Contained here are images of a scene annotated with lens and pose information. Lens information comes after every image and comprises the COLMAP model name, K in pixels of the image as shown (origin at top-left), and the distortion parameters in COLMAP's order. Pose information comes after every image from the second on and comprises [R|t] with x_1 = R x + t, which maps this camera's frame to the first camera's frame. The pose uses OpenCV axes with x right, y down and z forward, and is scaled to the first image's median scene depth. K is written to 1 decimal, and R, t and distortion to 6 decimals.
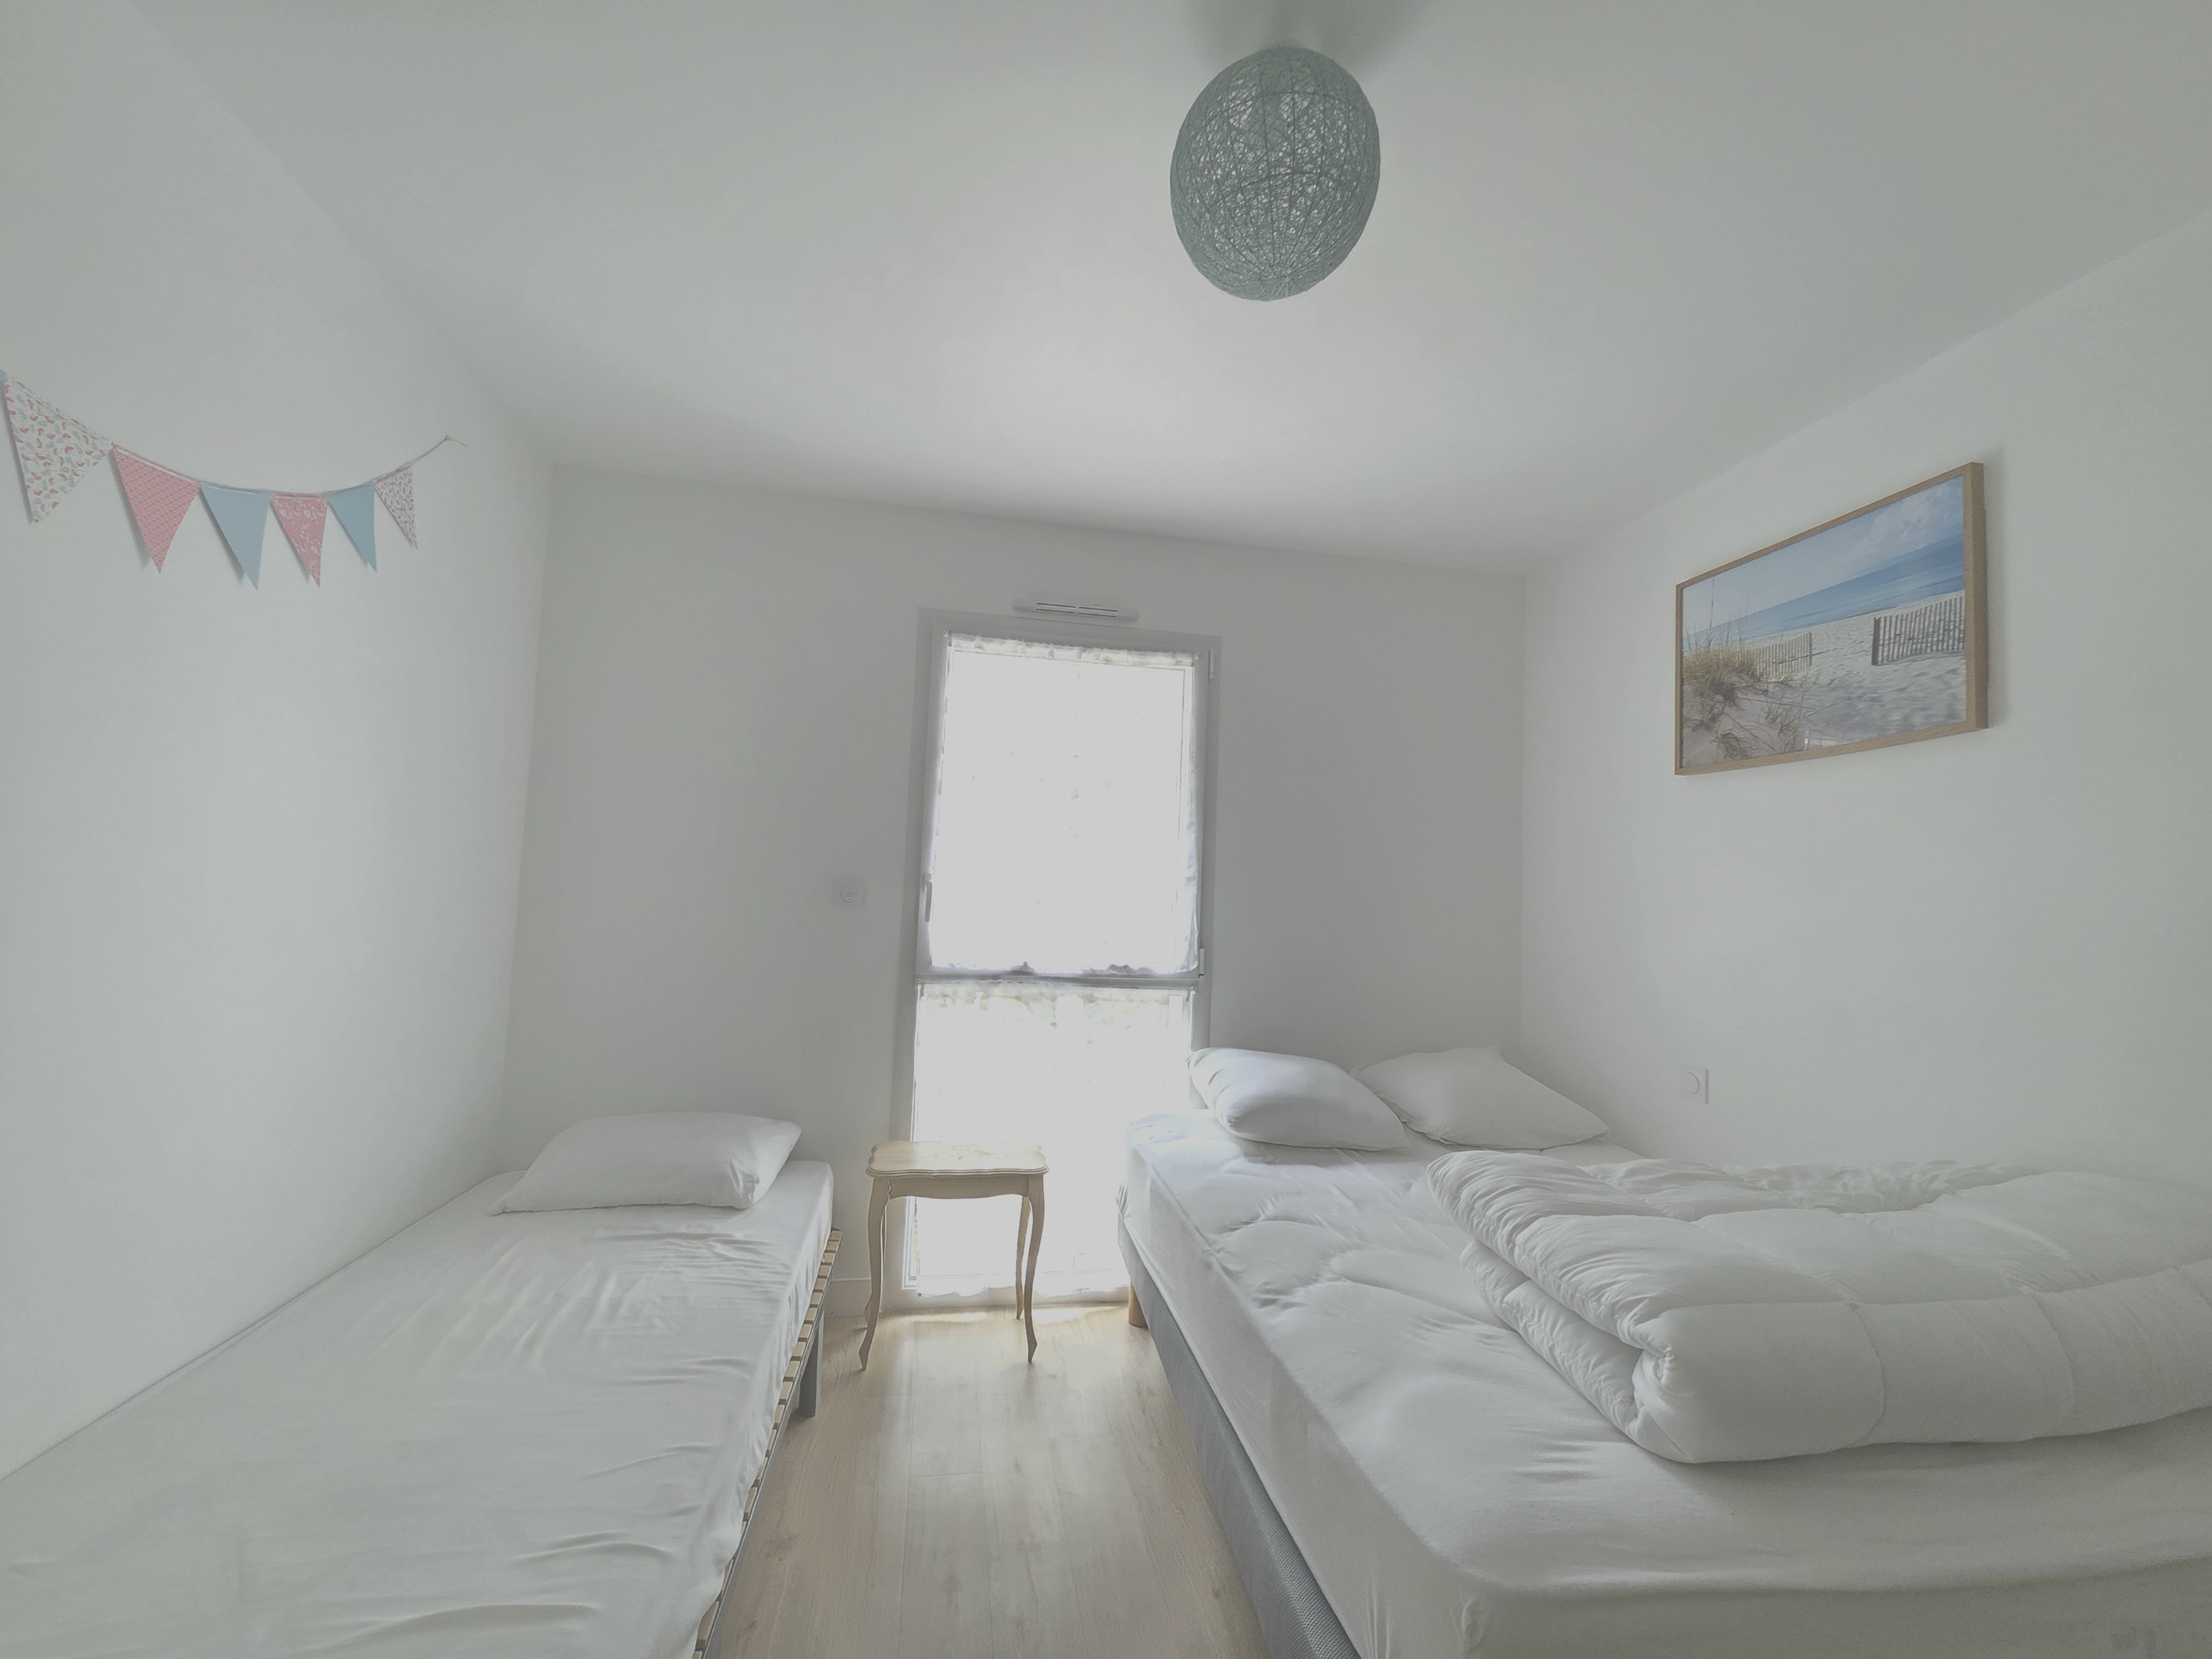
lens RADIAL K [[903.2, 0, 1107.2], [0, 903.2, 831.8], [0, 0, 1]] dist [0.005985, -0.001476]
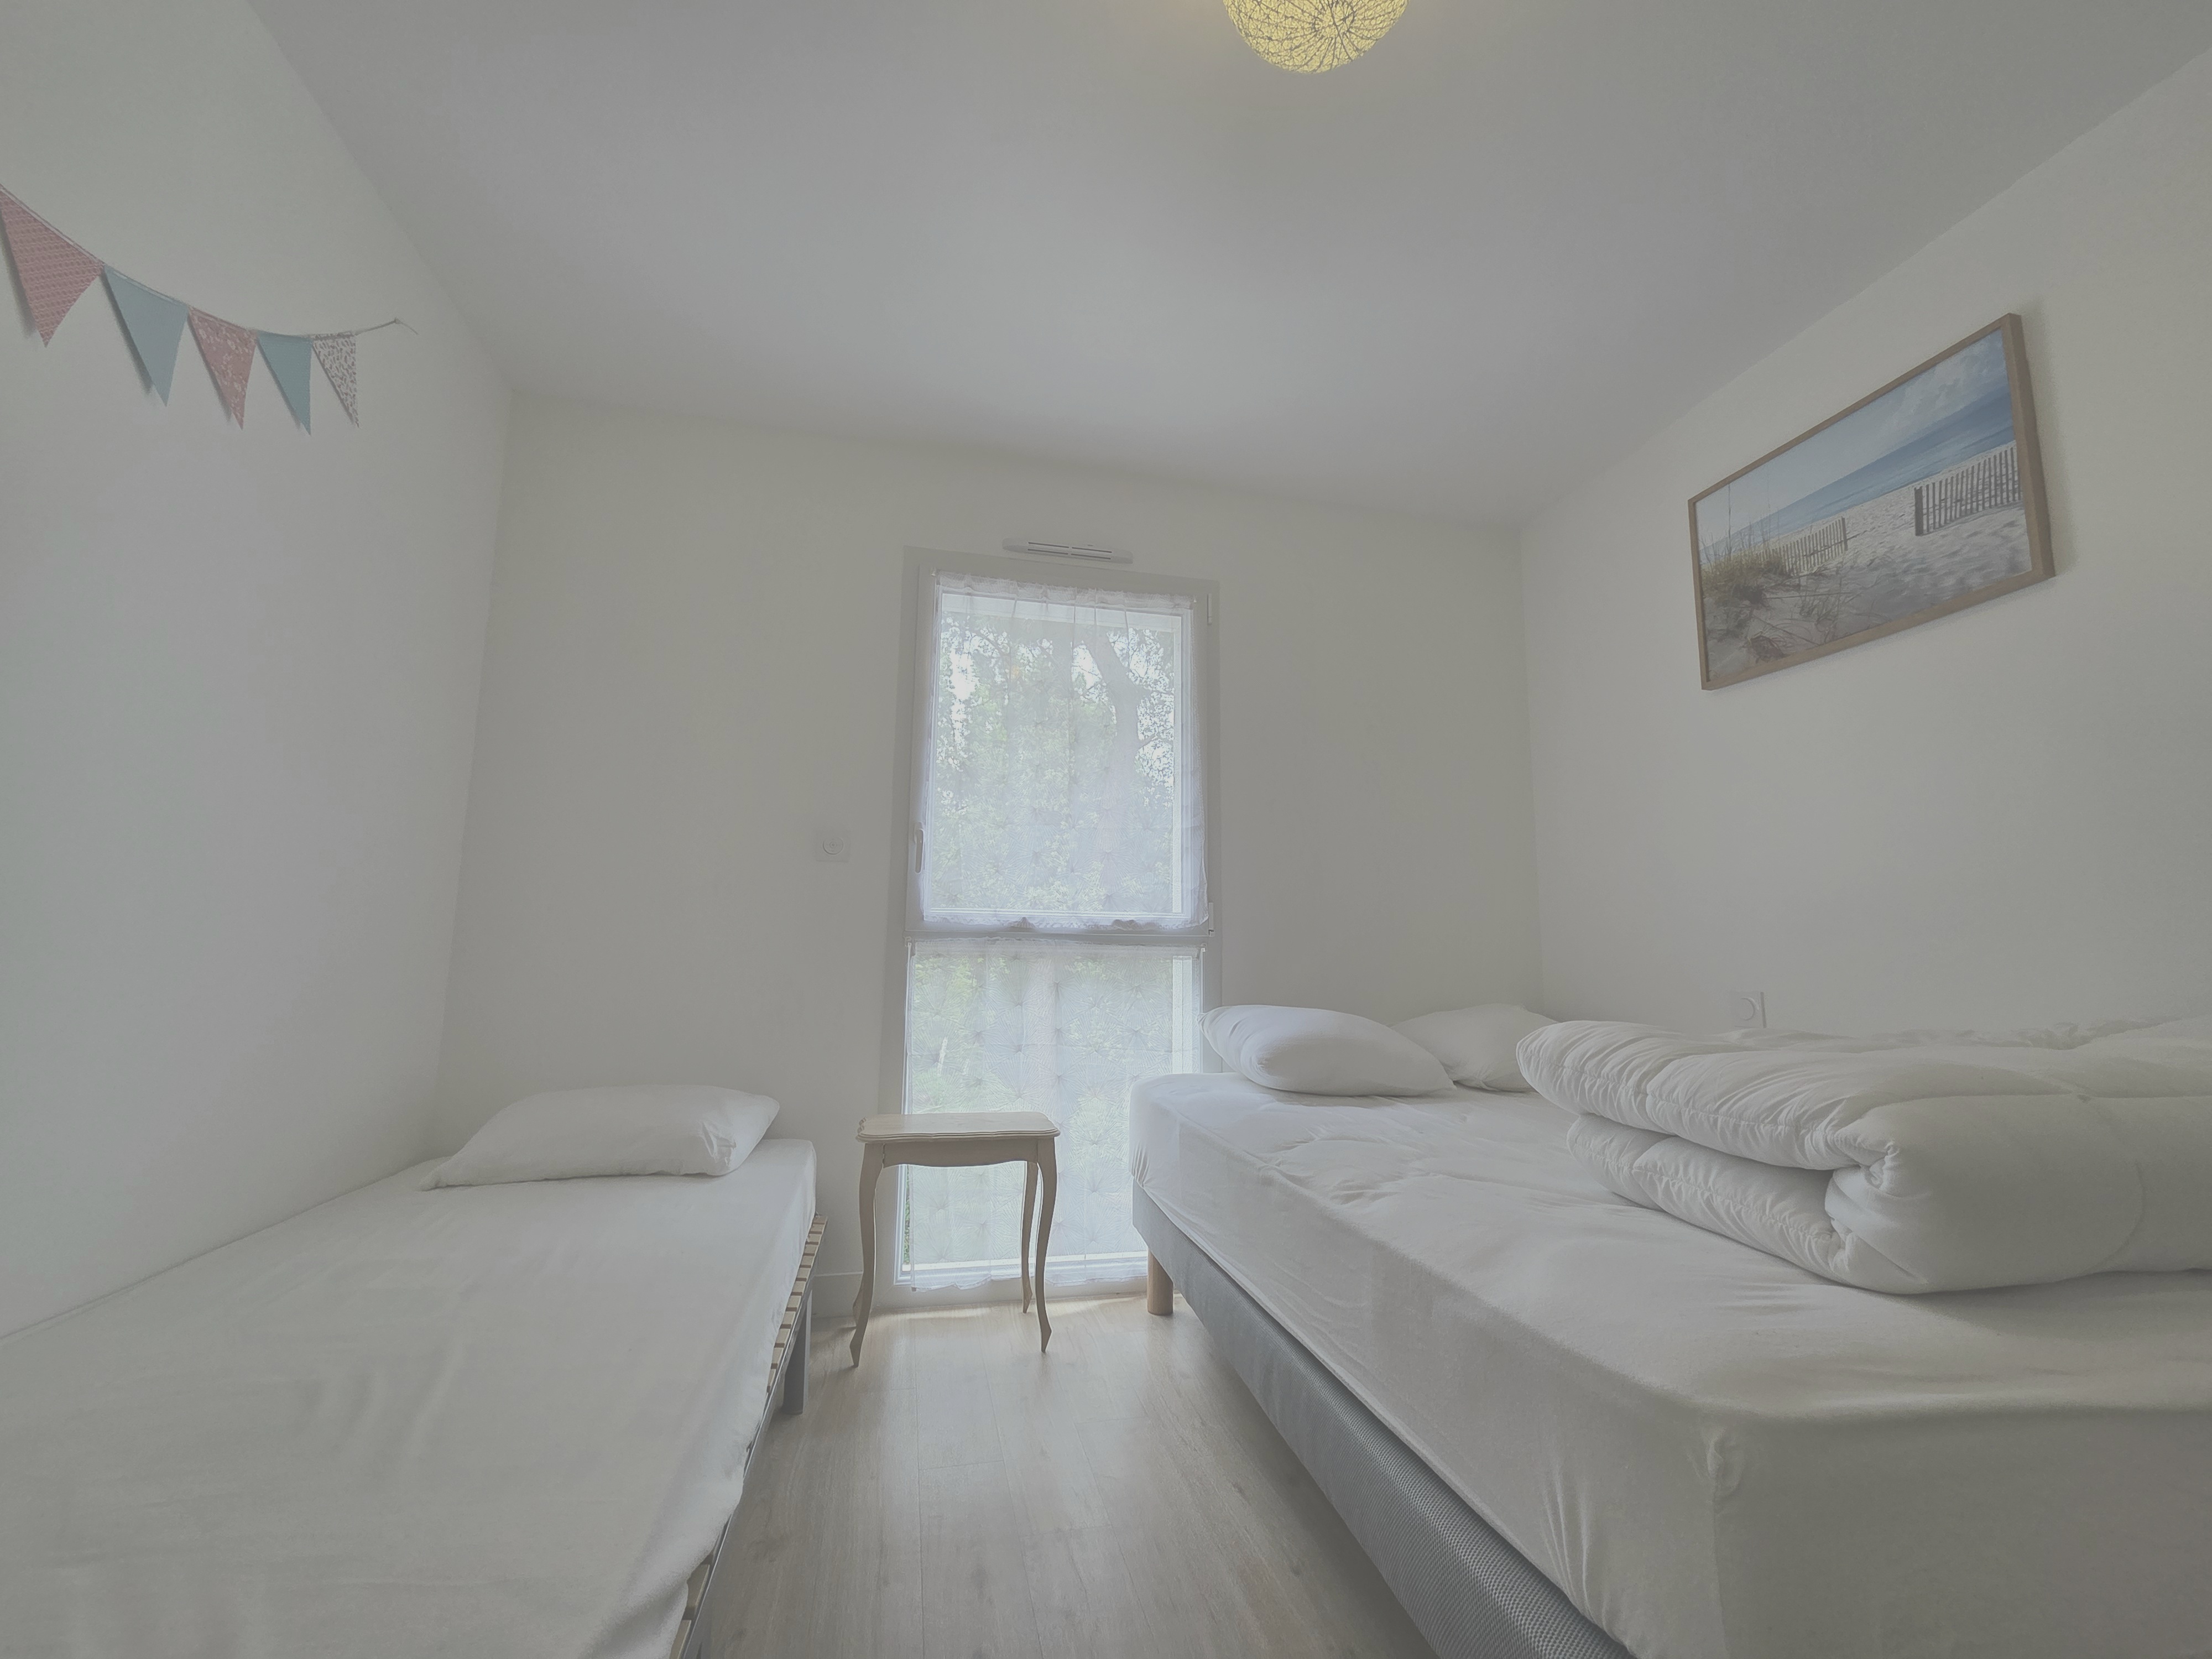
lens RADIAL K [[903.2, 0, 1103.9], [0, 903.2, 825.6], [0, 0, 1]] dist [0.005985, -0.001476]
pose [[0.998866, -0.021478, 0.042480, -0.064197], [0.024441, 0.997211, -0.070512, 0.164113], [-0.040847, 0.071470, 0.996606, 0.093762]]
